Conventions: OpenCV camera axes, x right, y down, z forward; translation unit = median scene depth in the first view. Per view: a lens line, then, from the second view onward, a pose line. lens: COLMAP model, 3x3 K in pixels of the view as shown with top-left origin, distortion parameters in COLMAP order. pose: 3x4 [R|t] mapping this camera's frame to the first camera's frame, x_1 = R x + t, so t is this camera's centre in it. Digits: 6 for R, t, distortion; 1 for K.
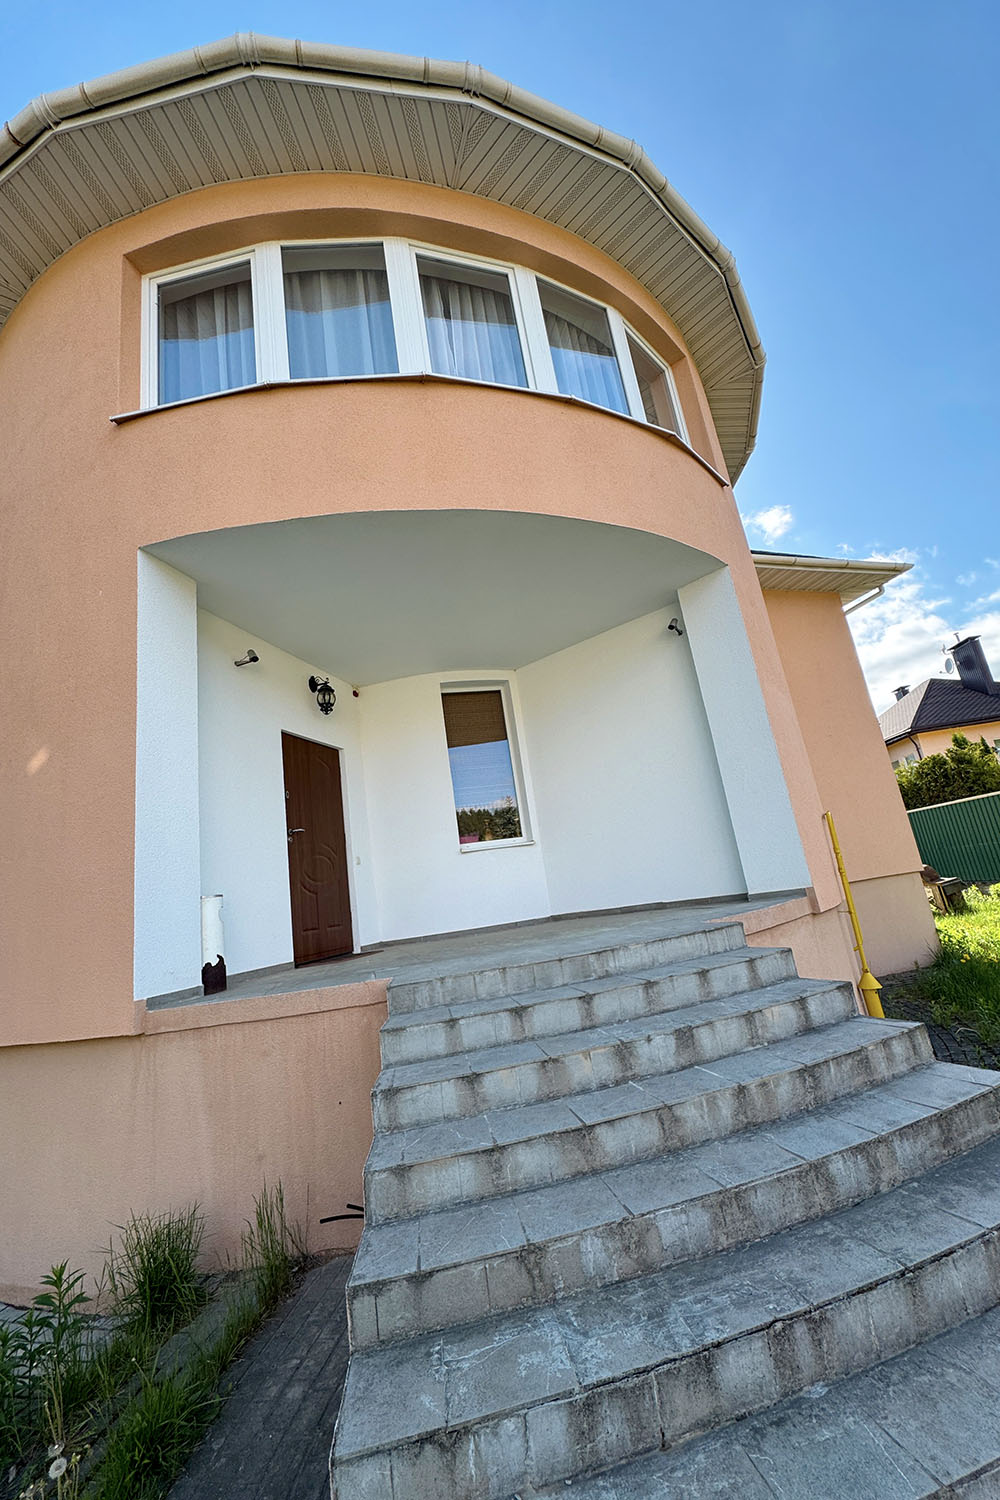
lens RADIAL K [[594.4, 0, 500.0], [0, 594.4, 750.0], [0, 0, 1]] dist [-0.002232, -0.000054]
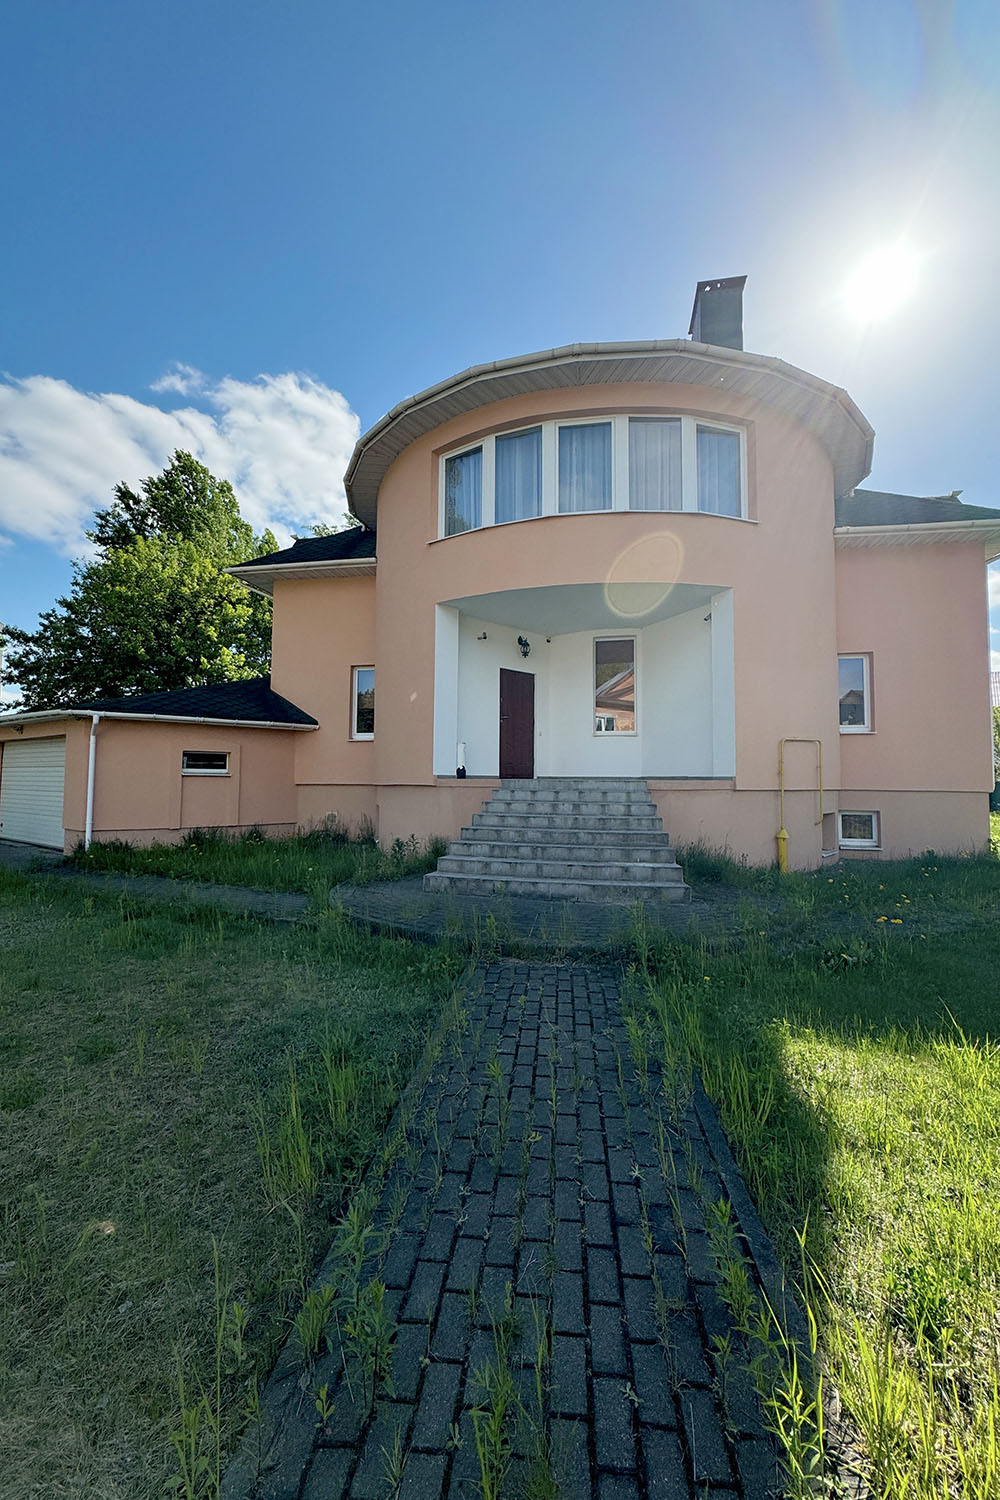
lens RADIAL K [[594.4, 0, 500.0], [0, 594.4, 750.0], [0, 0, 1]] dist [-0.002232, -0.000054]
pose [[0.874063, 0.123943, -0.469737, 0.699517], [-0.013779, 0.972844, 0.231052, -0.257431], [0.485618, -0.195481, 0.852034, -0.892521]]
